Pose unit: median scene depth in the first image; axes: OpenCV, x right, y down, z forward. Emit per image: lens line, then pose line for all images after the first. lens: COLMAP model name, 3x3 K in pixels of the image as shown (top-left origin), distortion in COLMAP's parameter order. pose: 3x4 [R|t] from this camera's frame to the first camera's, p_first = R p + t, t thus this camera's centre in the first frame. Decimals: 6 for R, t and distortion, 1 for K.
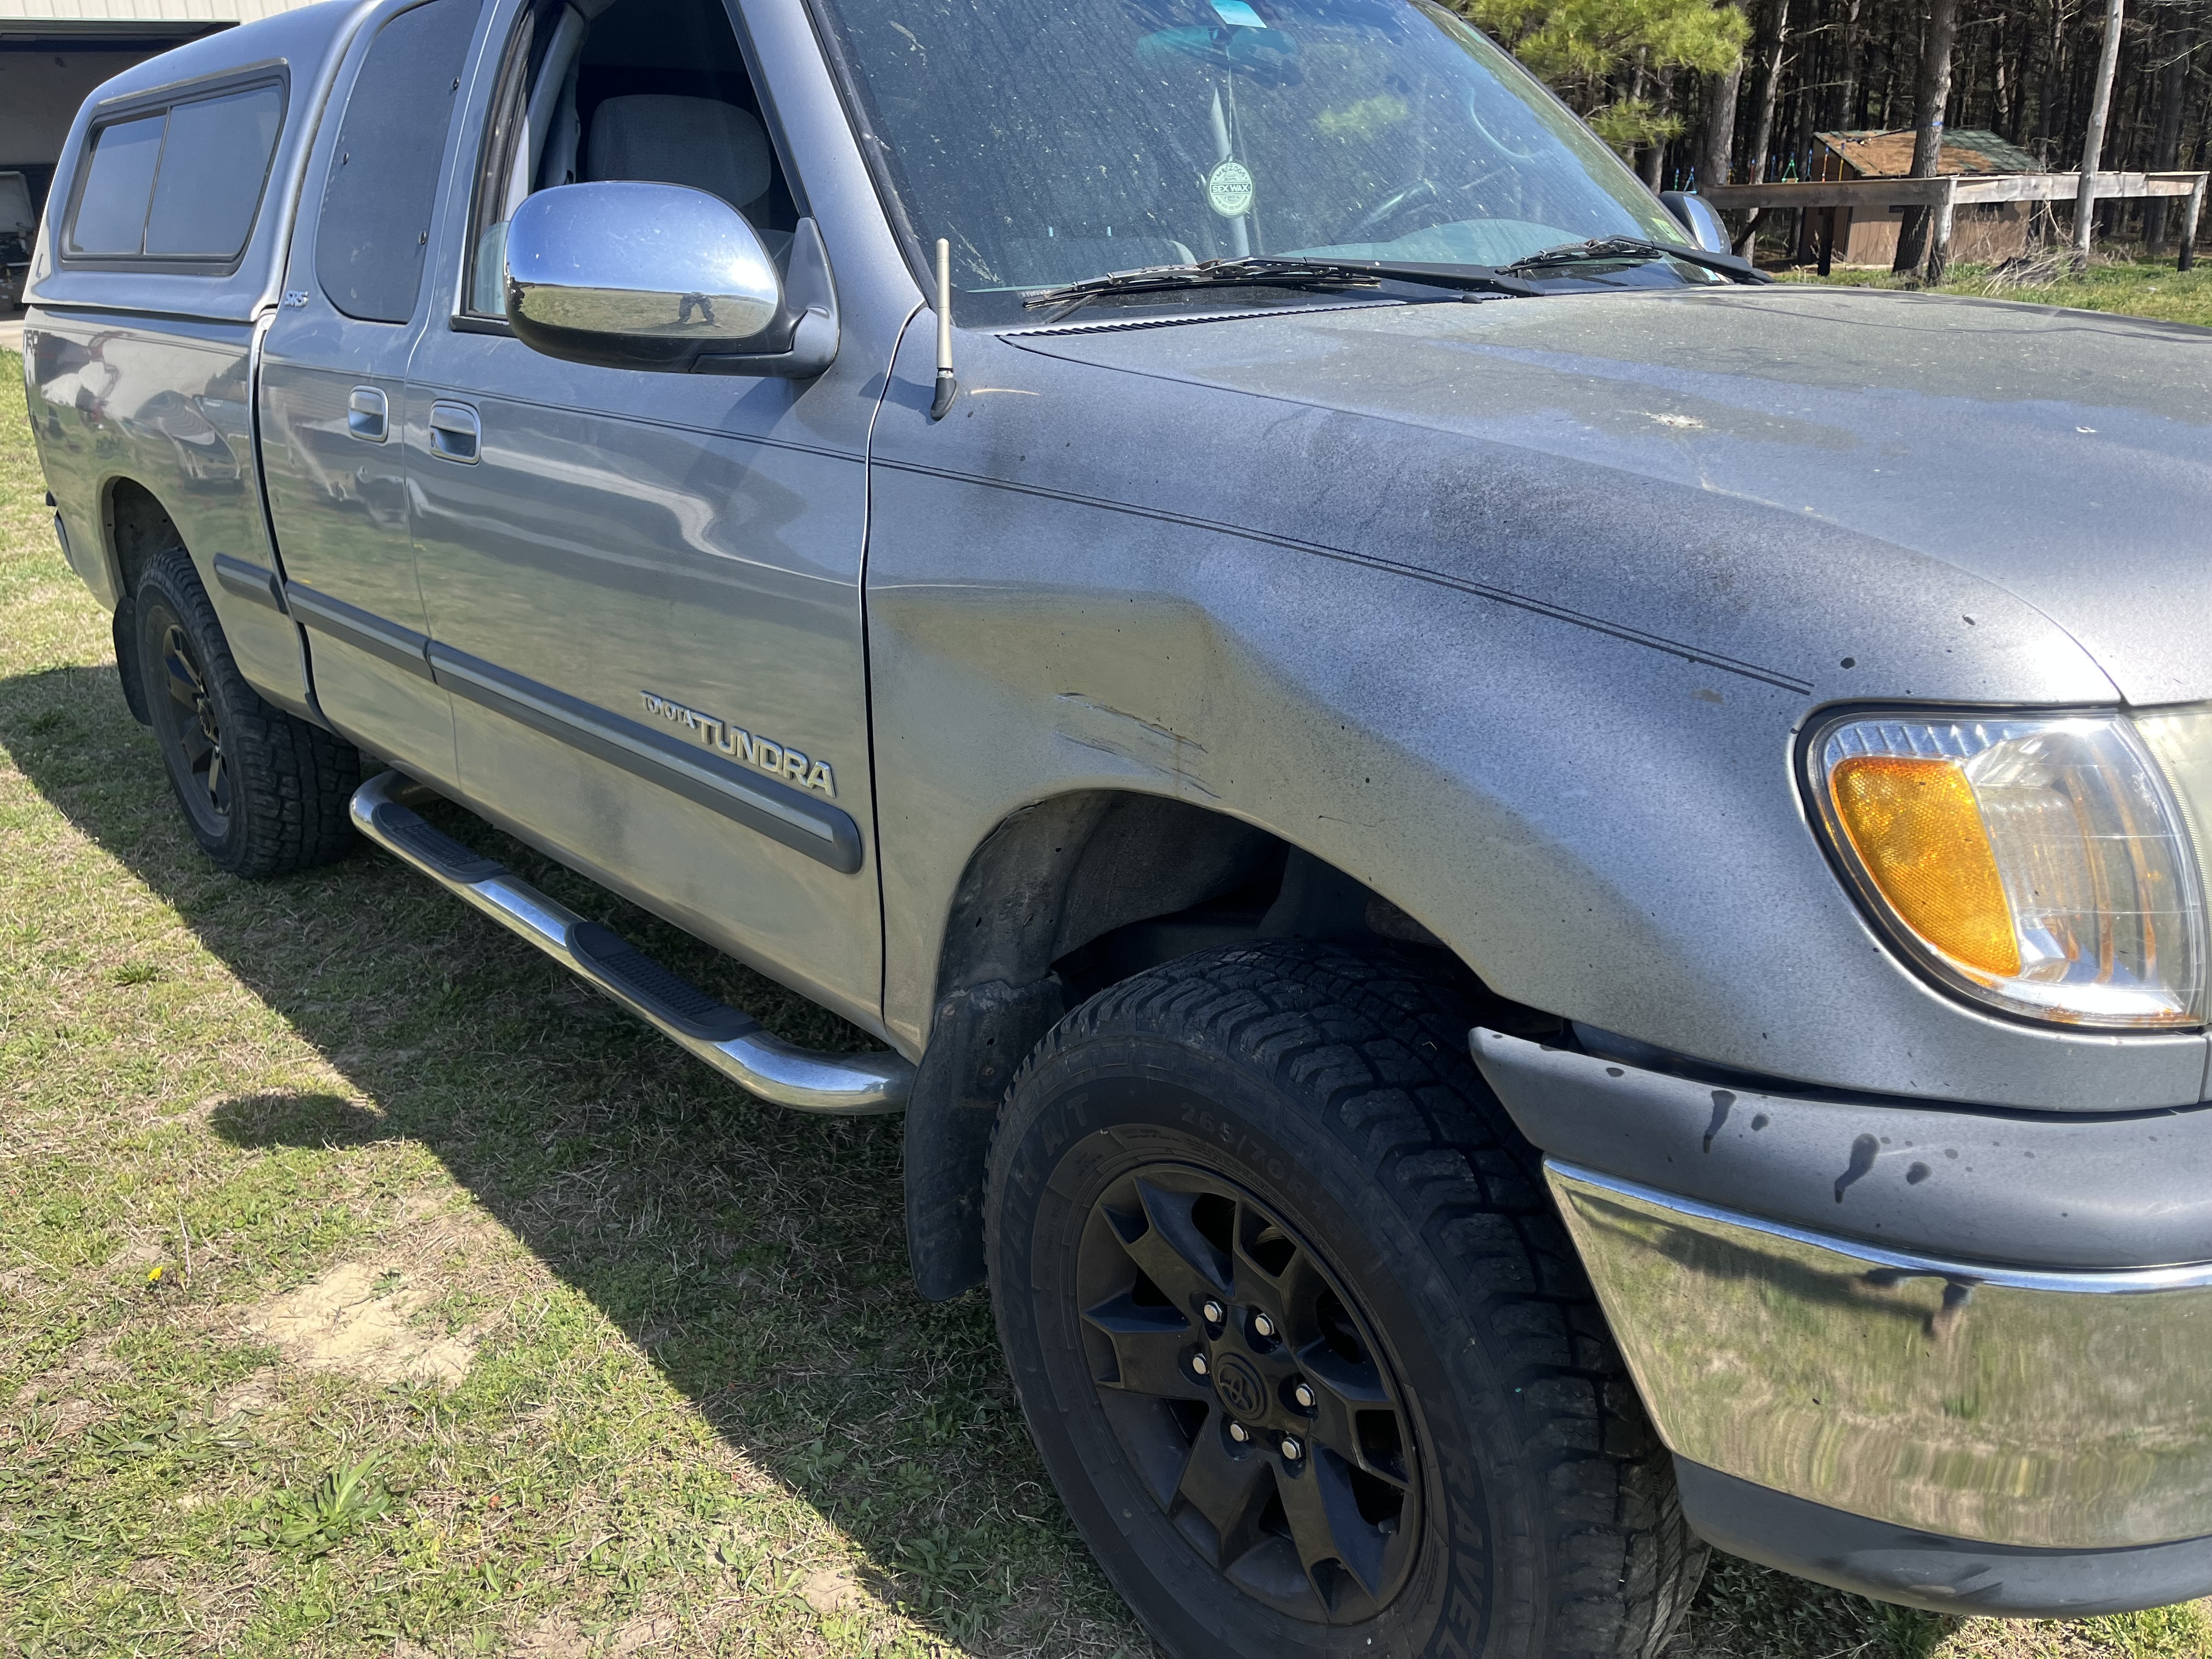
lens RADIAL K [[1733.1, 0, 1108.0], [0, 1733.1, 851.5], [0, 0, 1]] dist [0.065405, -0.090746]
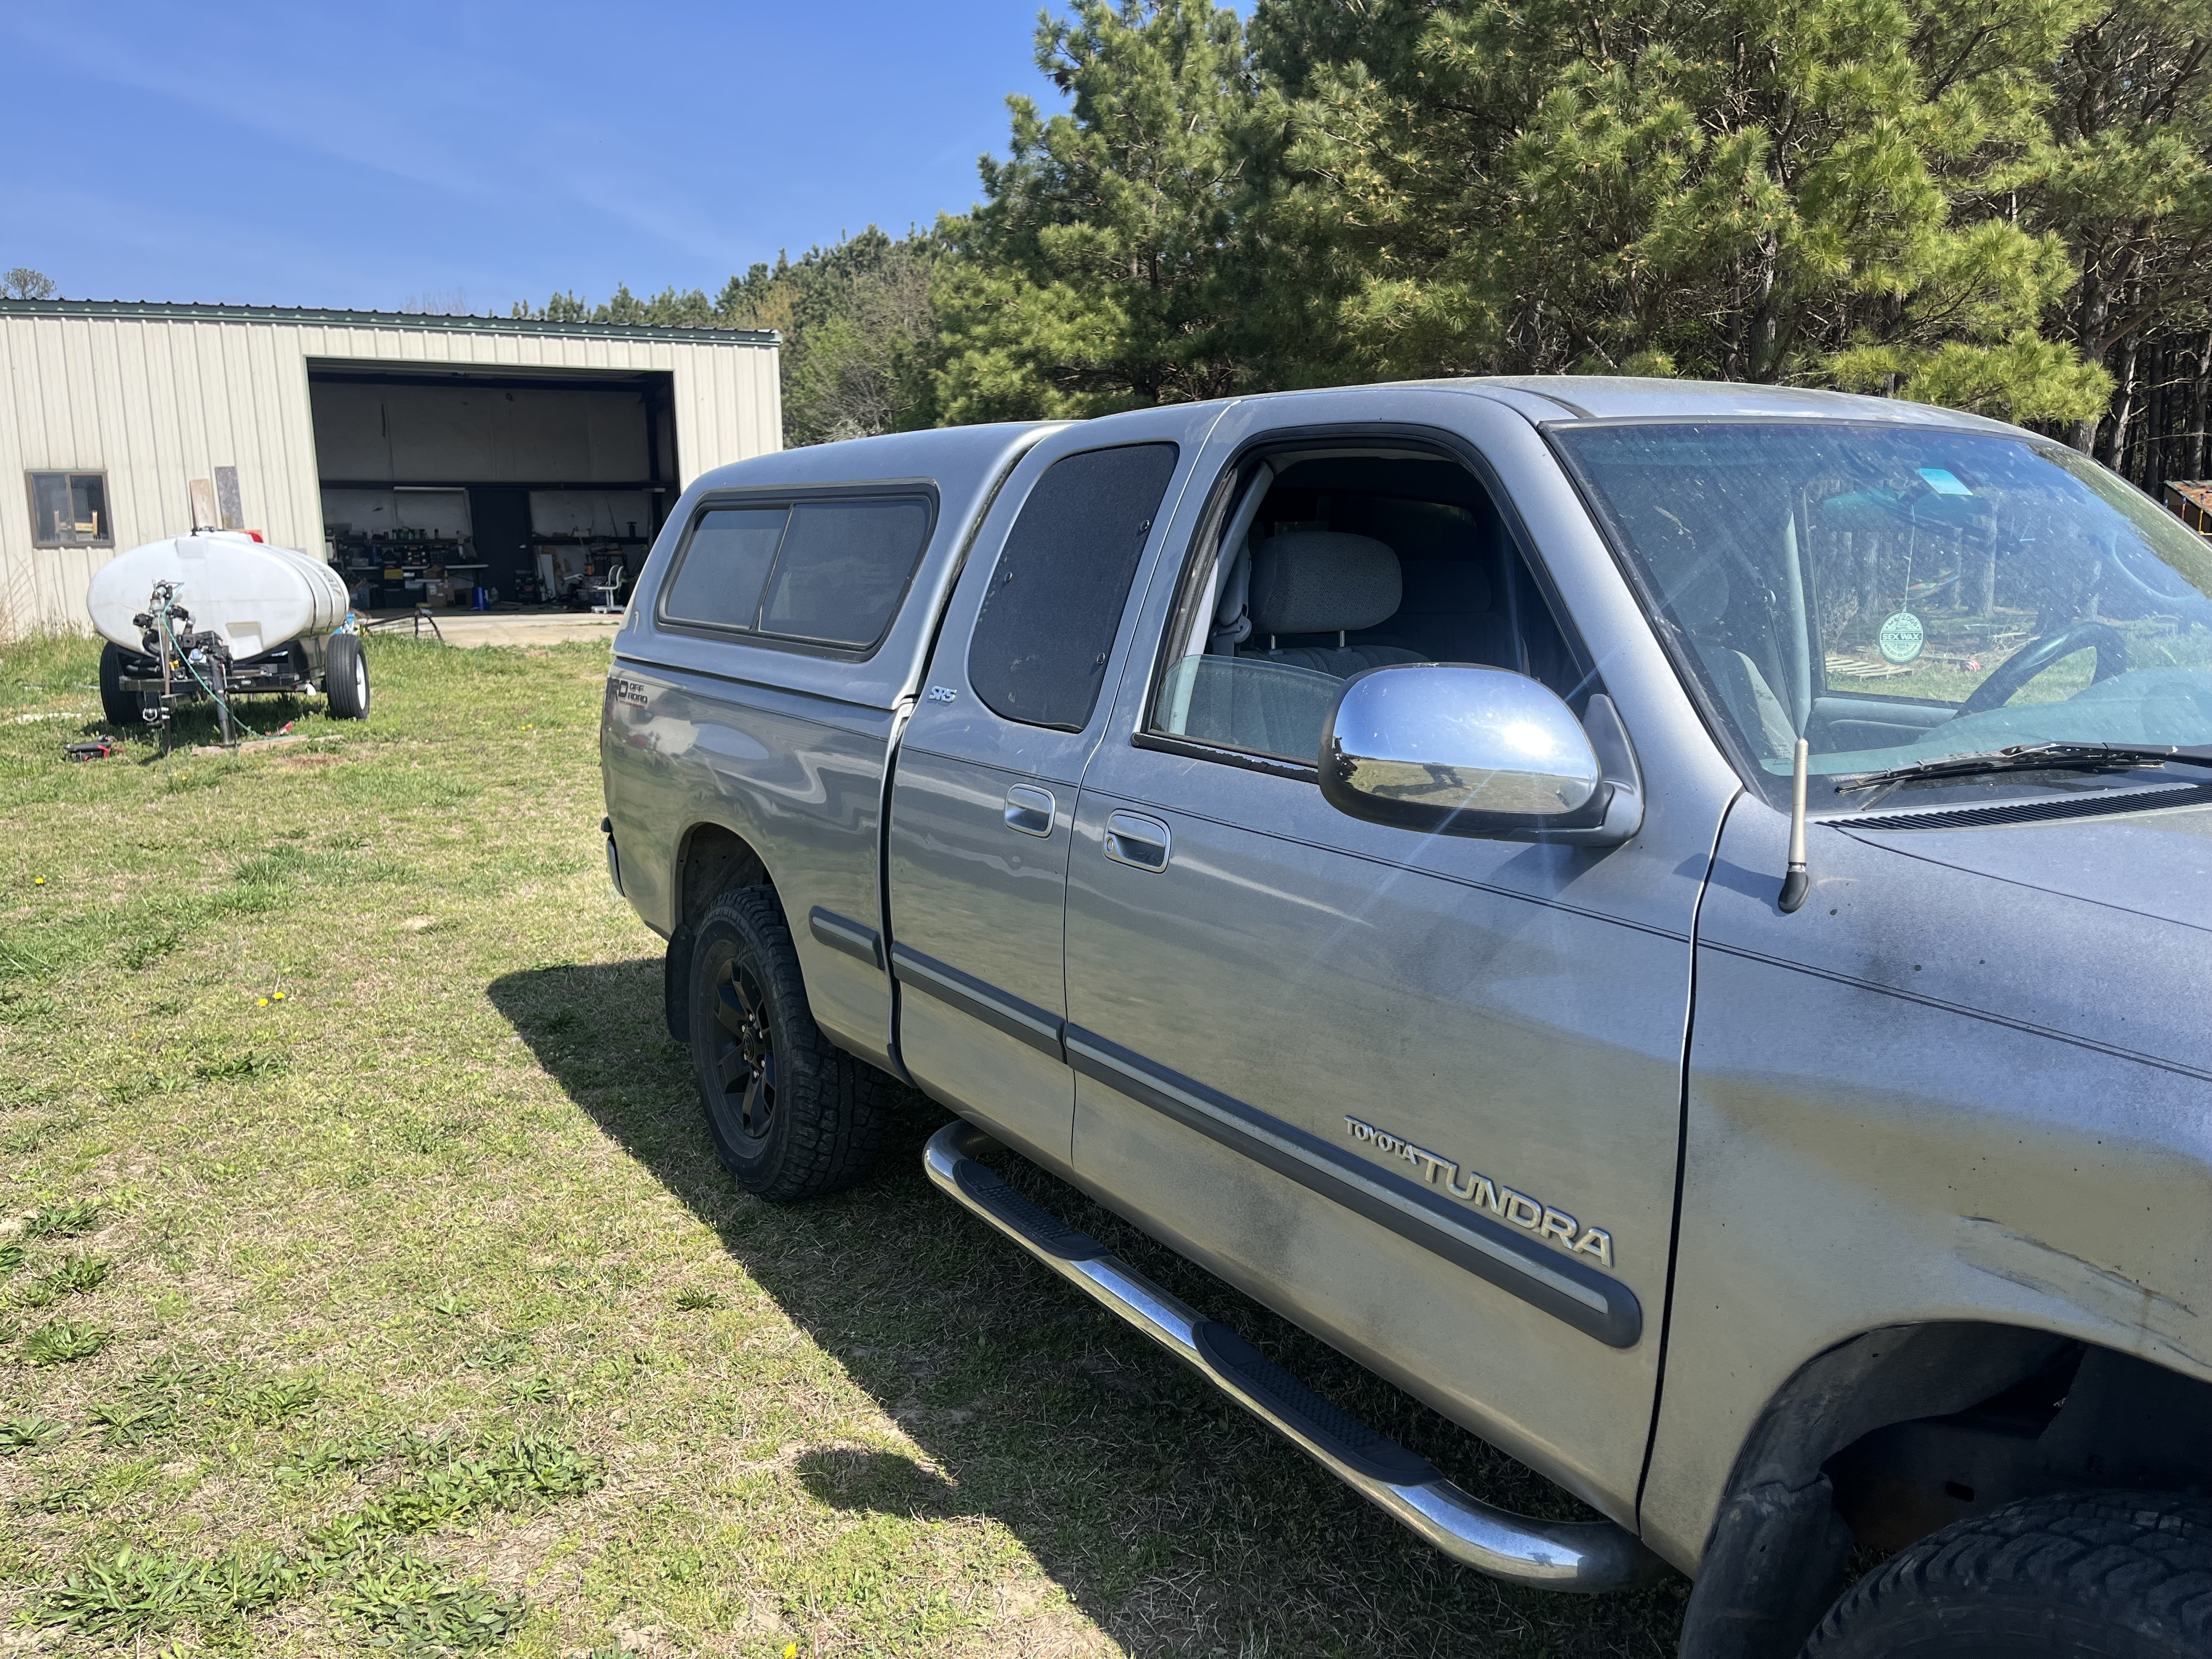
lens RADIAL K [[1733.1, 0, 1108.0], [0, 1733.1, 851.5], [0, 0, 1]] dist [0.065405, -0.090746]
pose [[0.984067, 0.050570, -0.170456, -0.182677], [-0.079157, 0.983055, -0.165339, -0.049803], [0.159207, 0.176197, 0.971395, -0.024889]]
